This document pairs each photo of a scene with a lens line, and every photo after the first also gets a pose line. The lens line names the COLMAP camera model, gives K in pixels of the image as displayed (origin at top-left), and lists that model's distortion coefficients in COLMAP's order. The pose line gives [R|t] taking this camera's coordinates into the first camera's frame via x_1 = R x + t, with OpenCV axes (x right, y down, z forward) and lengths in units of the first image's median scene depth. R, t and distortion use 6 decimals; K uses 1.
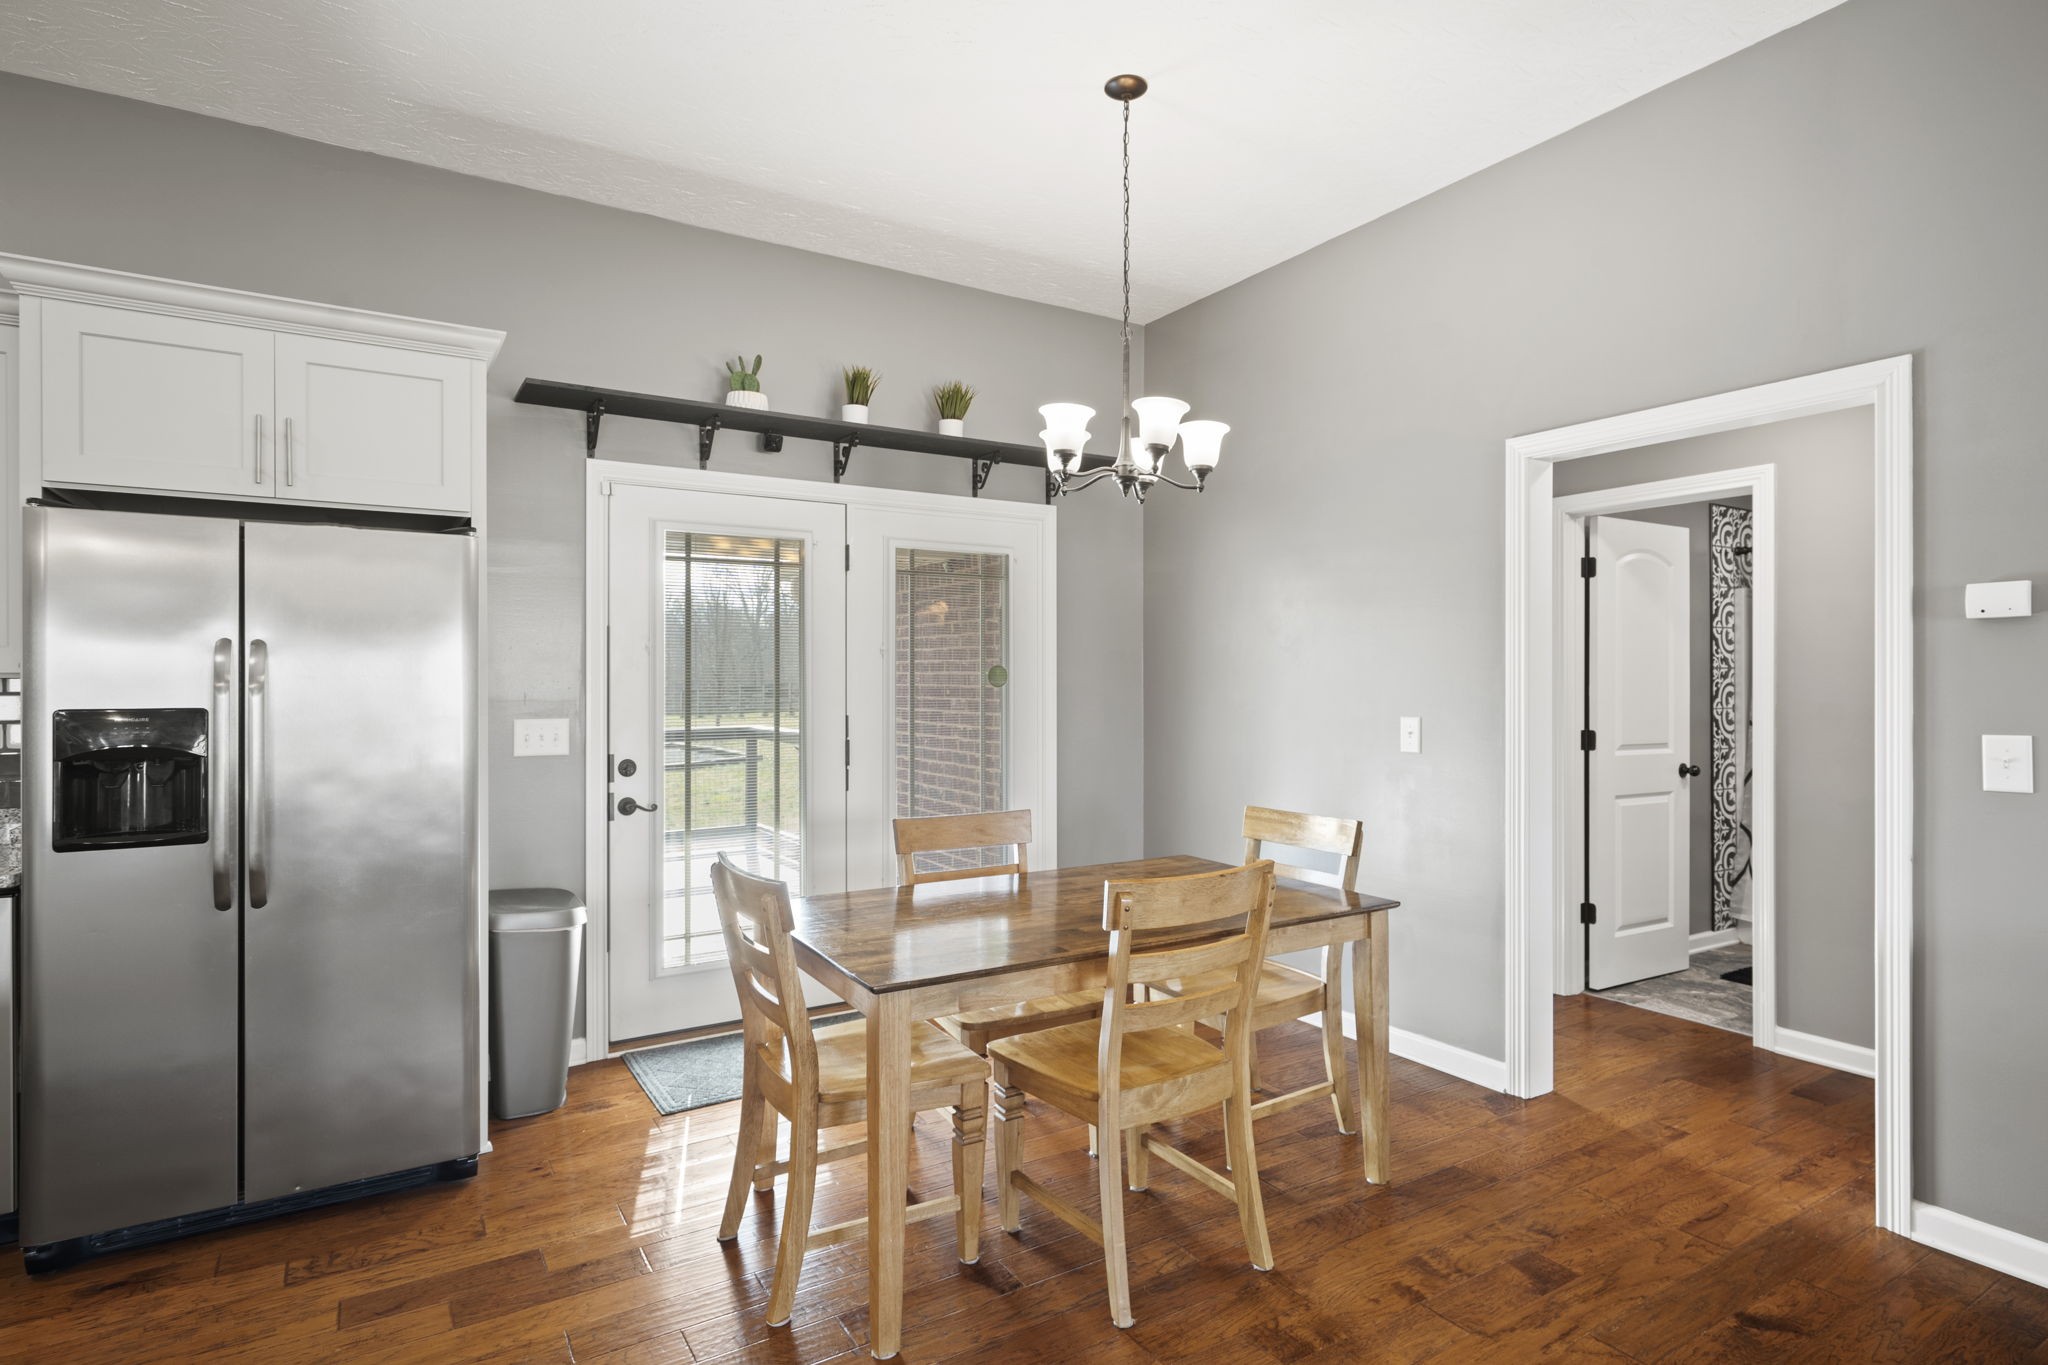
lens RADIAL K [[1067.8, 0, 1025.7], [0, 1067.8, 680.6], [0, 0, 1]] dist [0.001881, 0.000431]
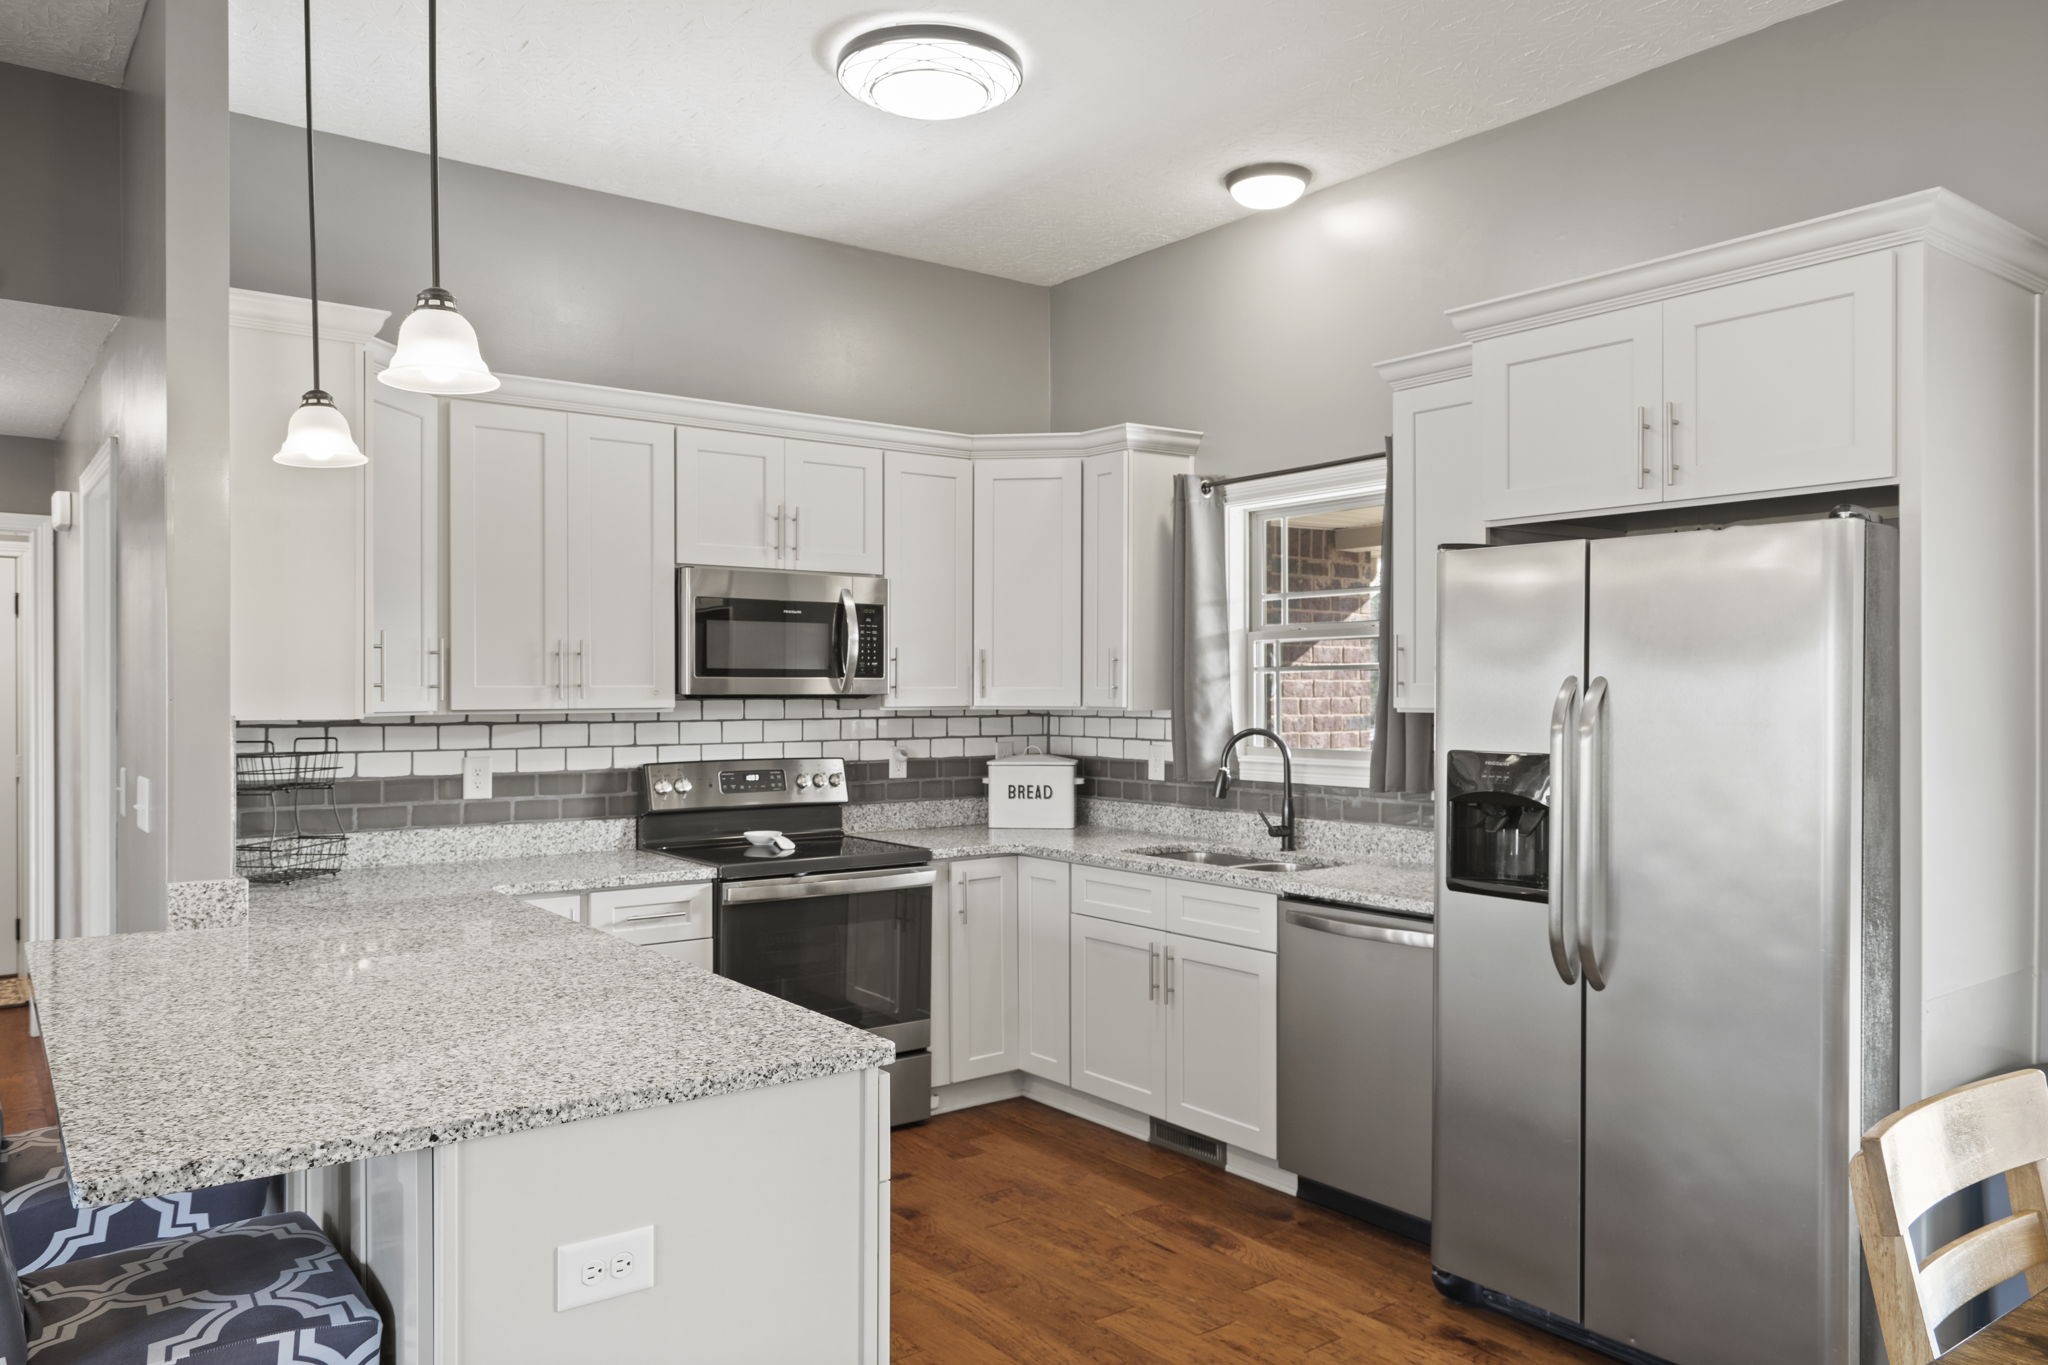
lens RADIAL K [[1418.8, 0, 1026.7], [0, 1418.8, 695.4], [0, 0, 1]] dist [0.005481, -0.009633]
pose [[0.093787, 0.004249, -0.995583, 0.260685], [-0.000490, 0.999991, 0.004222, -0.019312], [0.995592, 0.000092, 0.093789, 0.310526]]
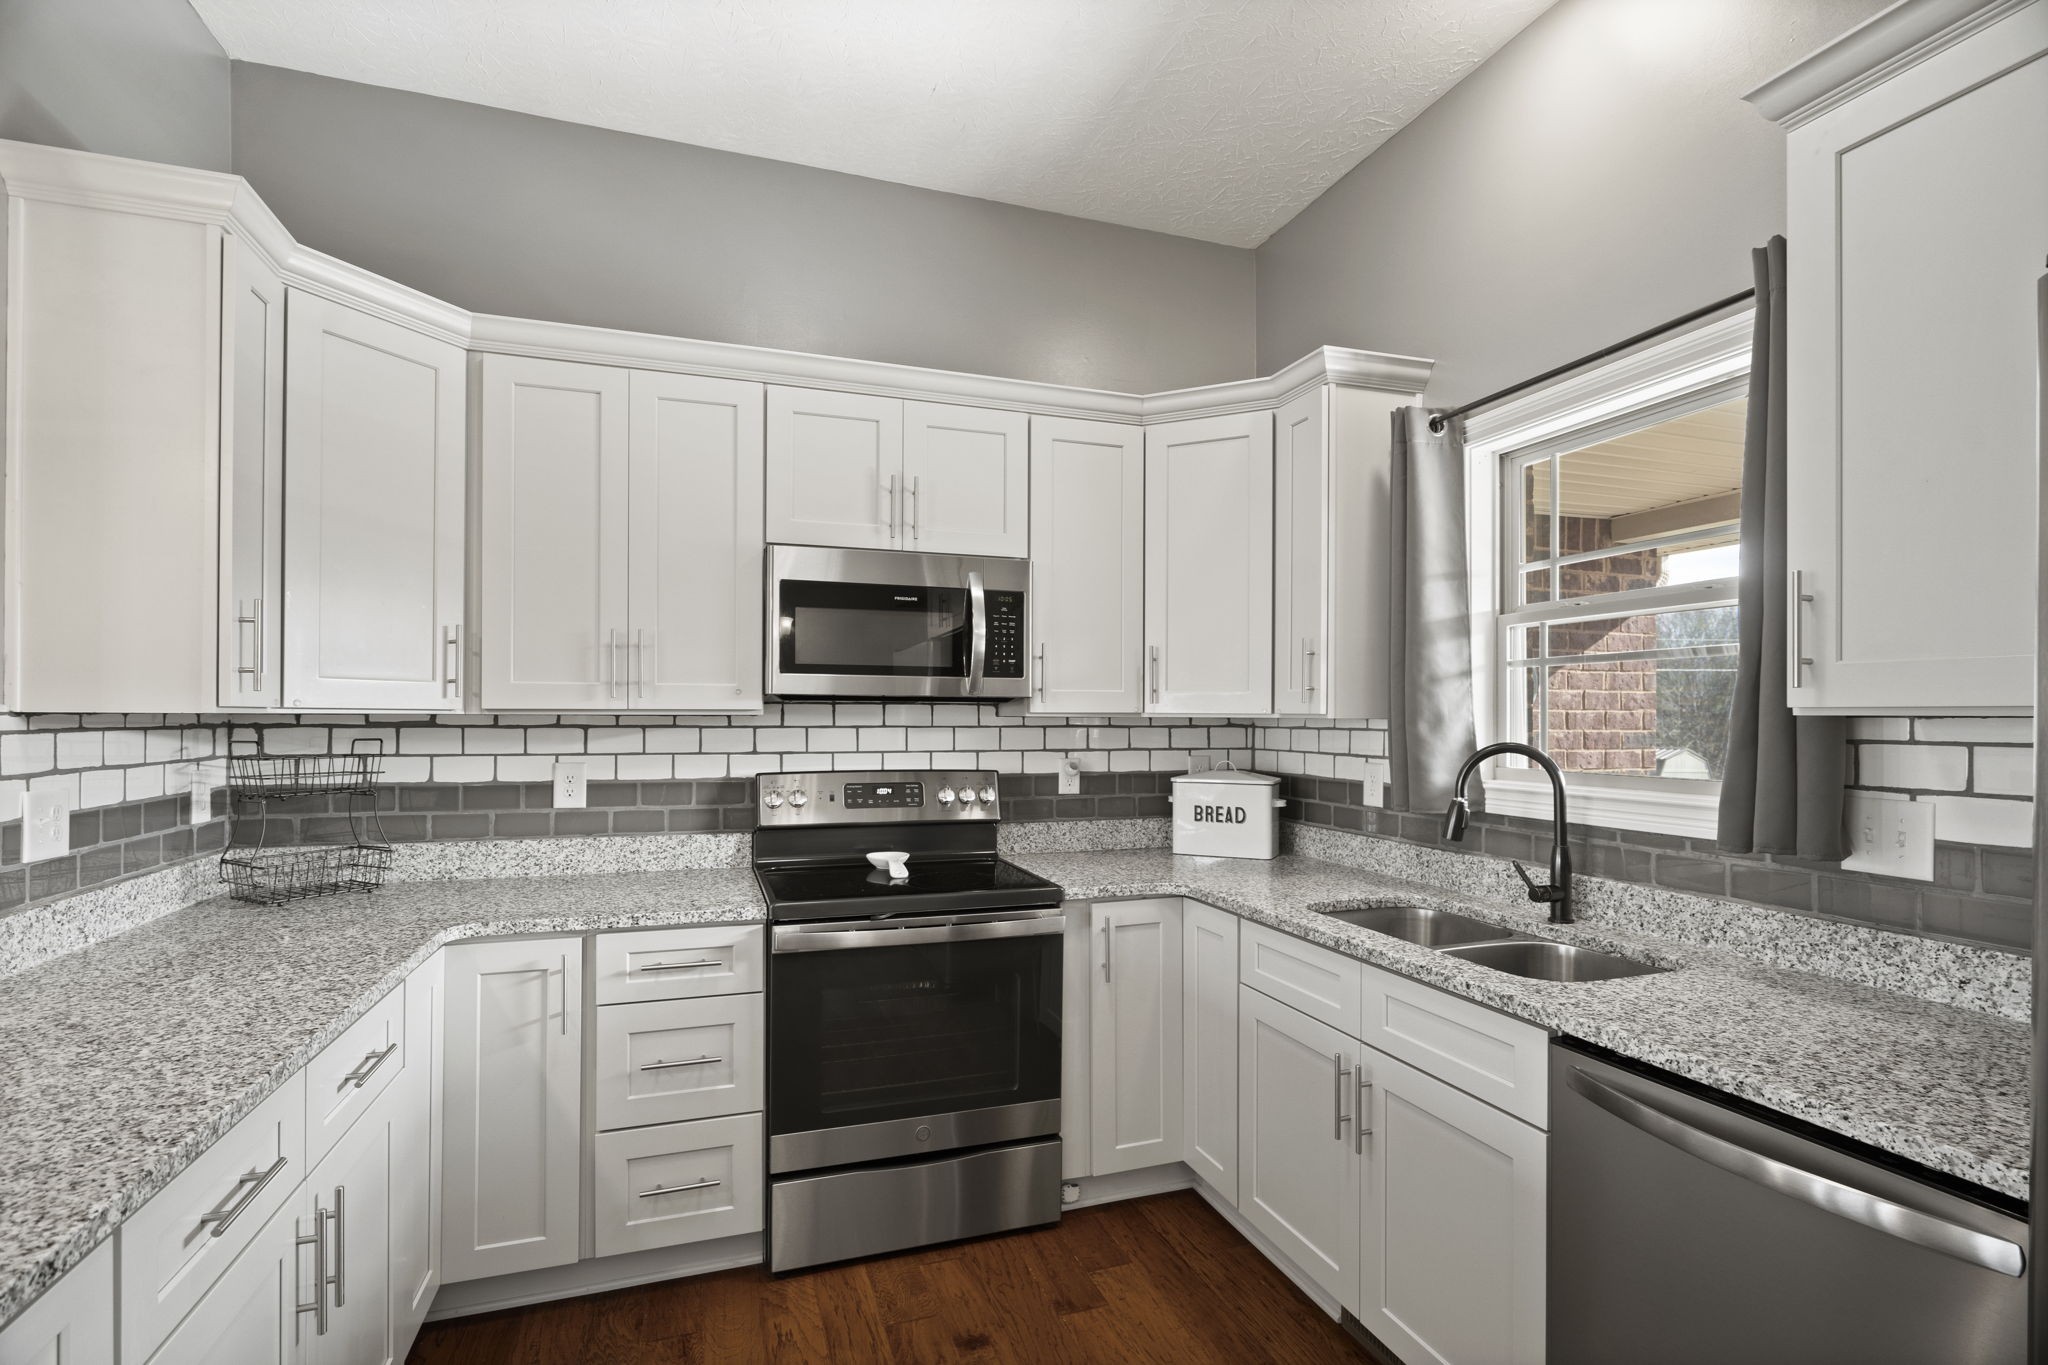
lens RADIAL K [[943.8, 0, 1025.5], [0, 943.8, 712.2], [0, 0, 1]] dist [-0.001683, 0.001276]
pose [[-0.220688, -0.005209, -0.975331, -0.339433], [-0.005095, 0.999978, -0.004188, 0.000096], [0.975331, 0.004045, -0.220710, 0.468239]]
